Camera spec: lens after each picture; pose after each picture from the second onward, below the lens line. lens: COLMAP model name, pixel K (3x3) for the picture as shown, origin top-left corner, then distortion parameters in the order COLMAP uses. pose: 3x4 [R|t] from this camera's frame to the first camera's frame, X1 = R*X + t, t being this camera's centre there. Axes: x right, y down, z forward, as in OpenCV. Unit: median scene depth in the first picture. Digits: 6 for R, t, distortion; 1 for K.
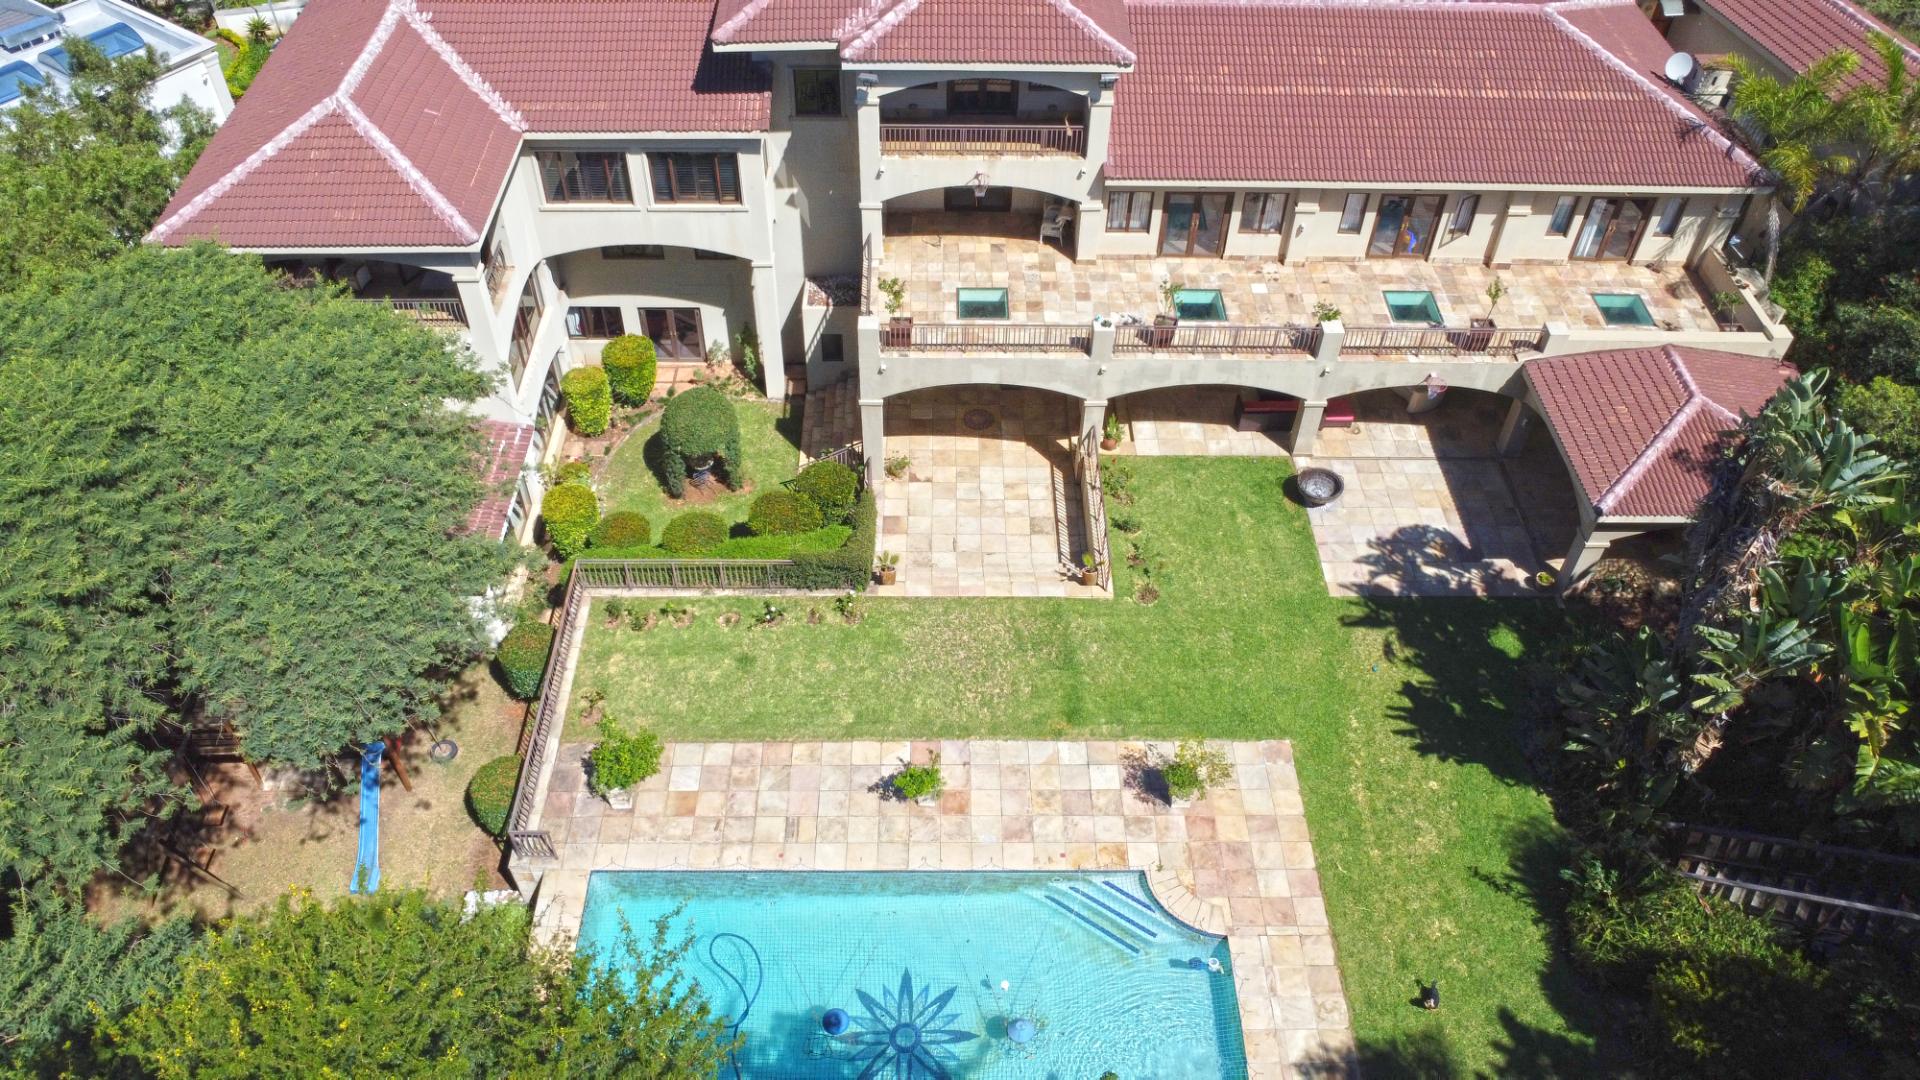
lens RADIAL K [[1389.1, 0, 951.5], [0, 1389.1, 534.6], [0, 0, 1]] dist [-0.042317, 0.025892]
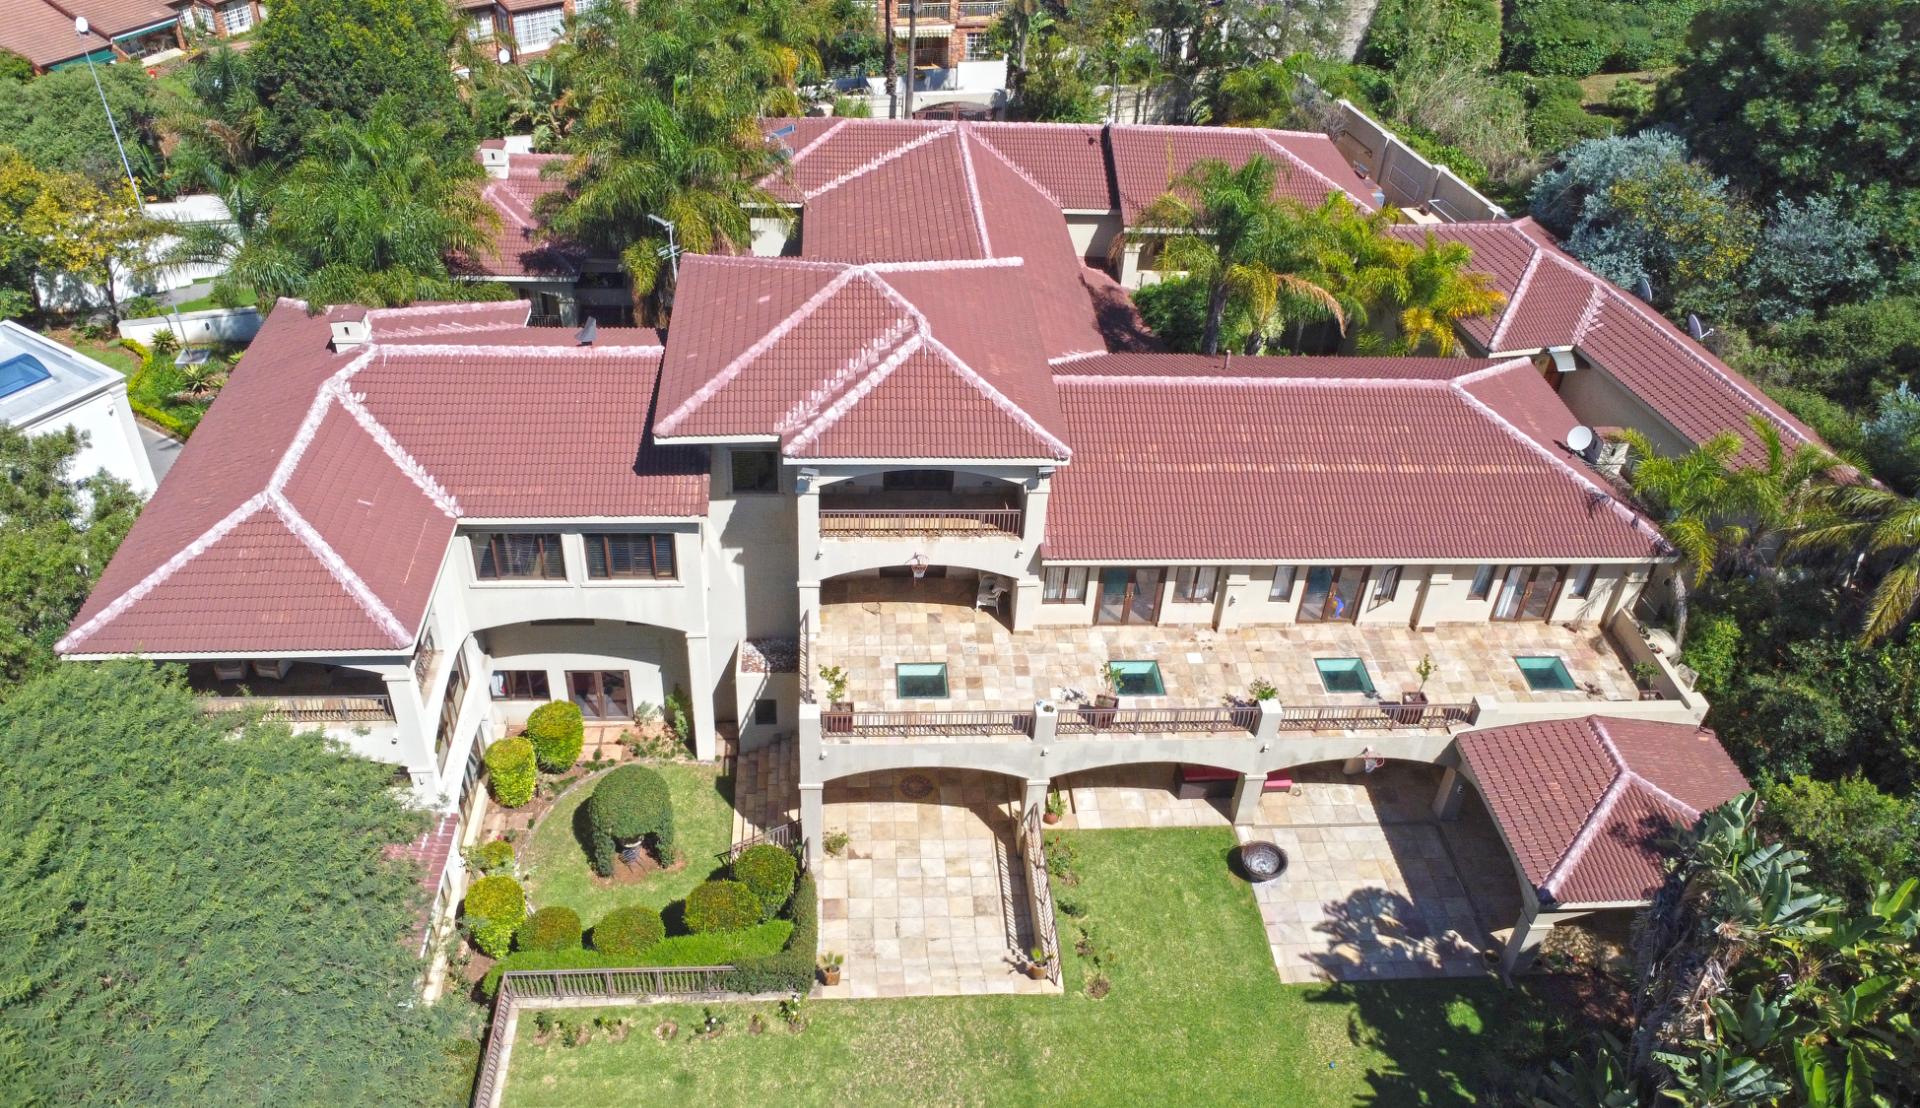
lens RADIAL K [[1423.7, 0, 955.6], [0, 1423.7, 554.0], [0, 0, 1]] dist [-0.037596, 0.015575]
pose [[0.997298, -0.008422, 0.072983, -0.028349], [0.019255, 0.988645, -0.149029, -0.106921], [-0.070899, 0.150032, 0.986136, -0.023918]]
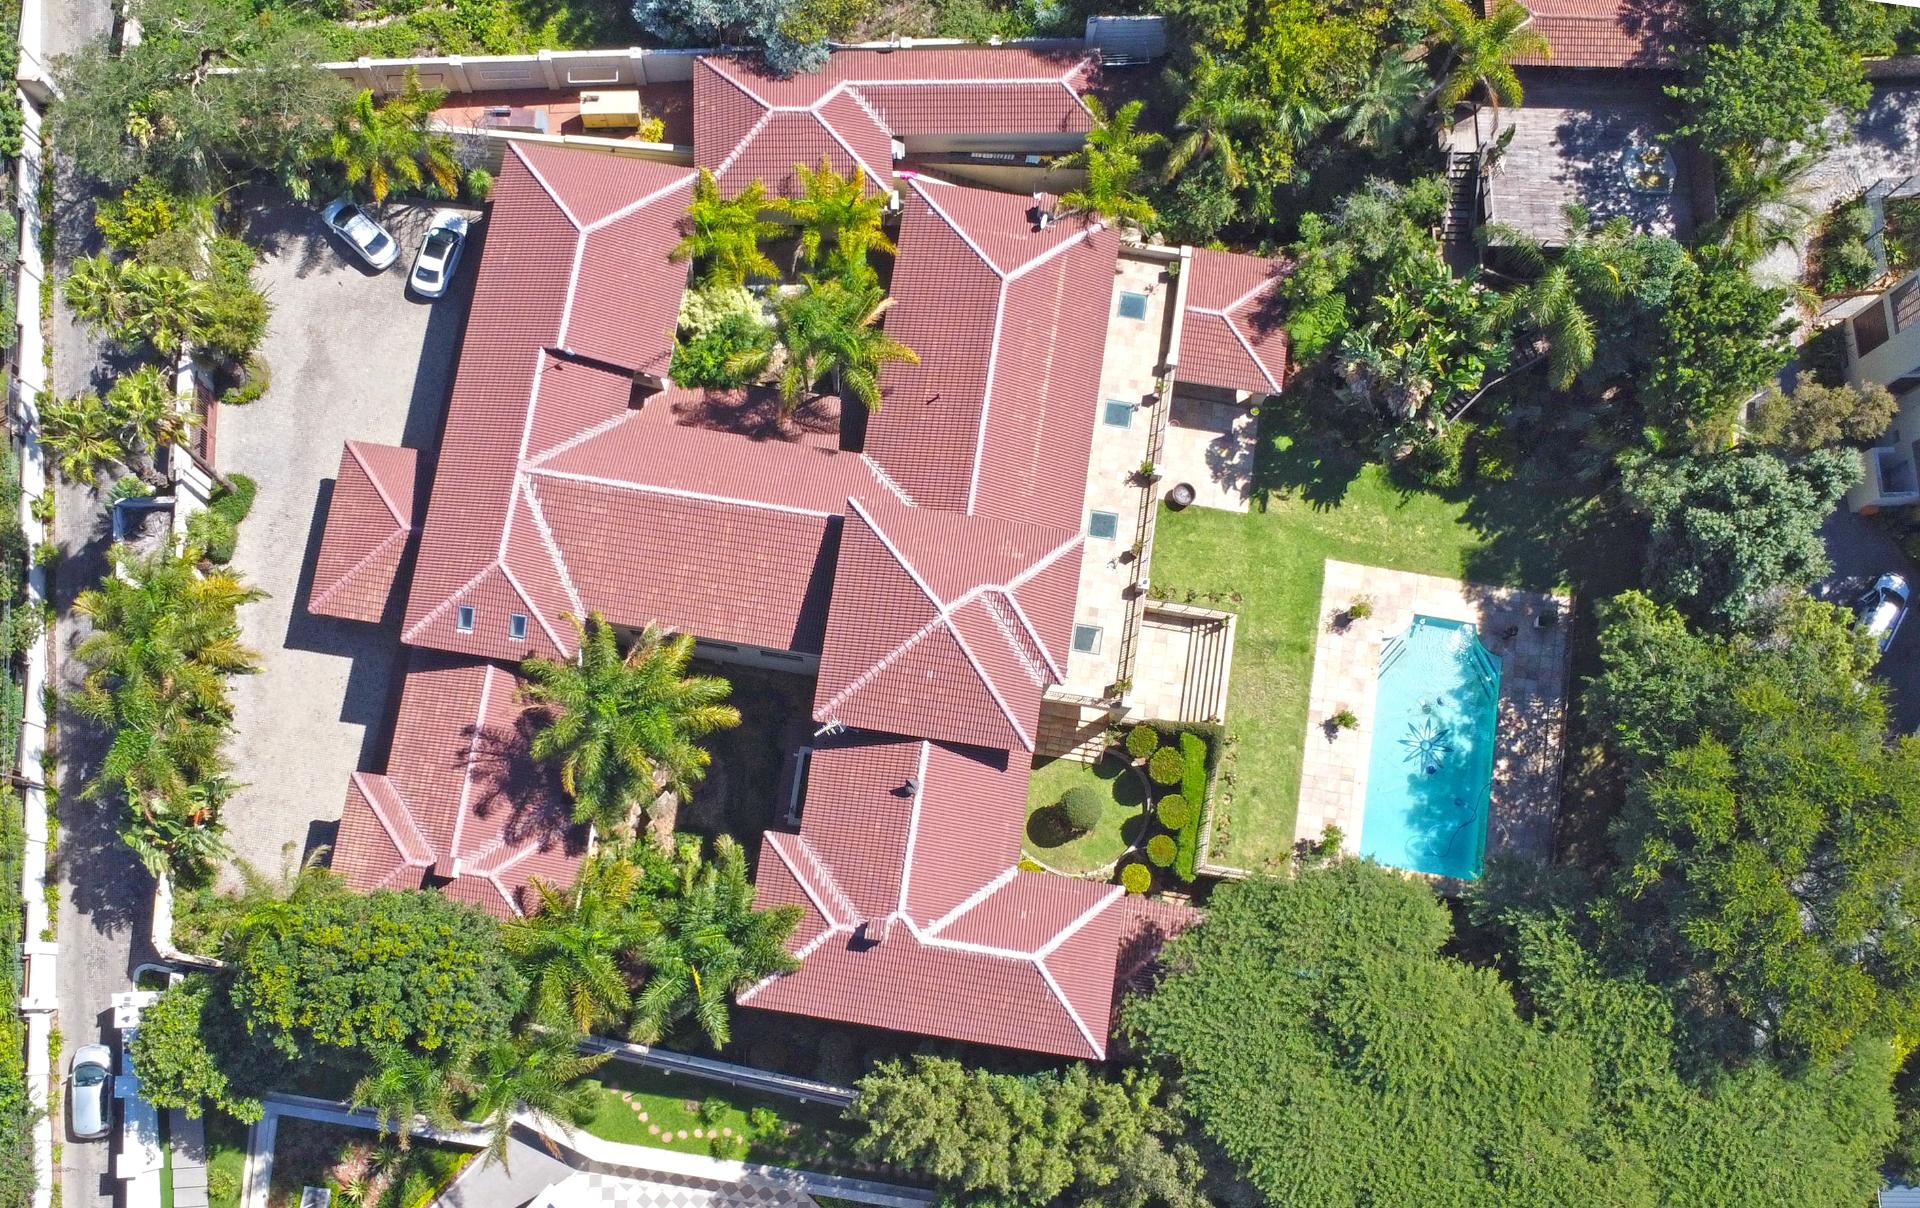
lens RADIAL K [[1864.6, 0, 913.1], [0, 1864.6, 655.7], [0, 0, 1]] dist [-0.023118, 0.000000]
pose [[0.161513, -0.971335, 0.174417, -0.481067], [0.688427, 0.237529, 0.685309, -2.081507], [-0.707094, 0.009387, 0.707058, -0.597992]]
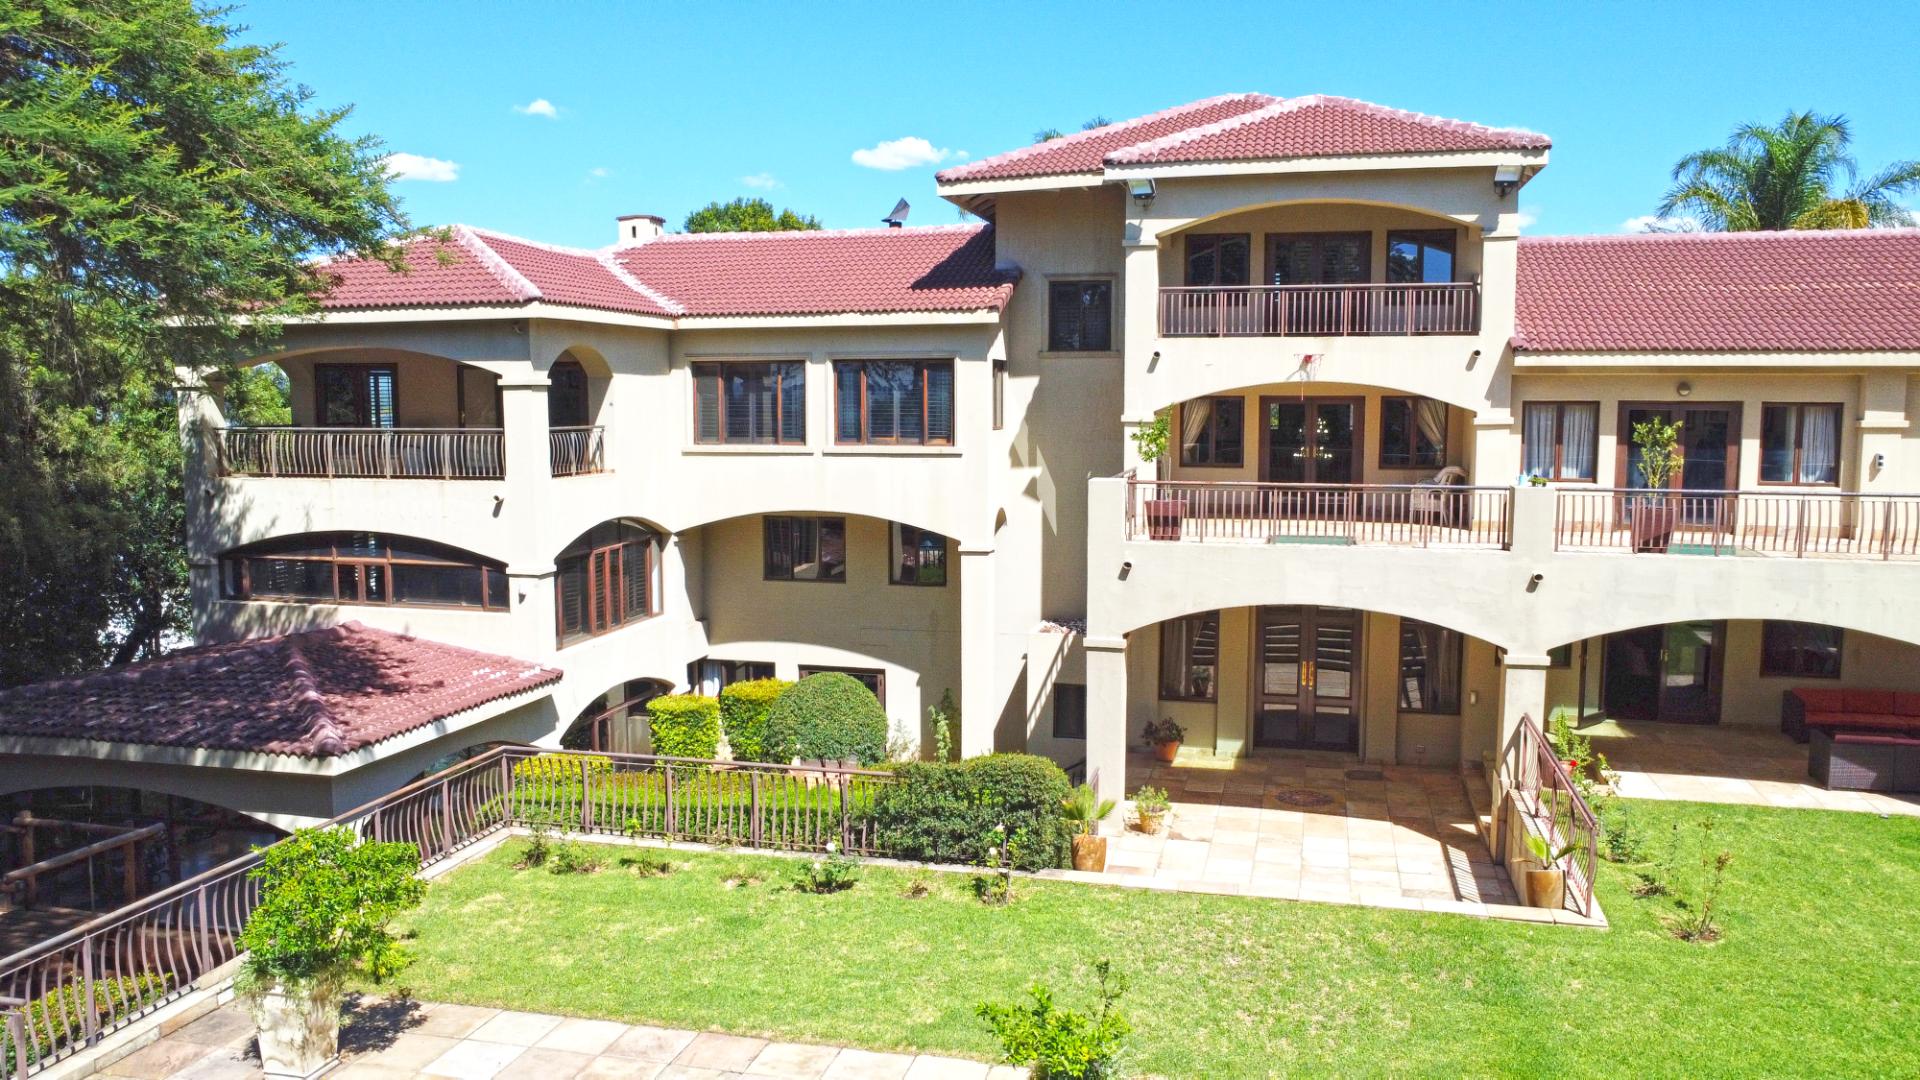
lens RADIAL K [[1389.1, 0, 954.7], [0, 1389.1, 537.0], [0, 0, 1]] dist [-0.042317, 0.025892]
pose [[0.966056, 0.012727, -0.258017, 0.029066], [-0.175486, 0.765292, -0.619300, 0.235936], [0.189577, 0.643558, 0.741548, 0.546906]]
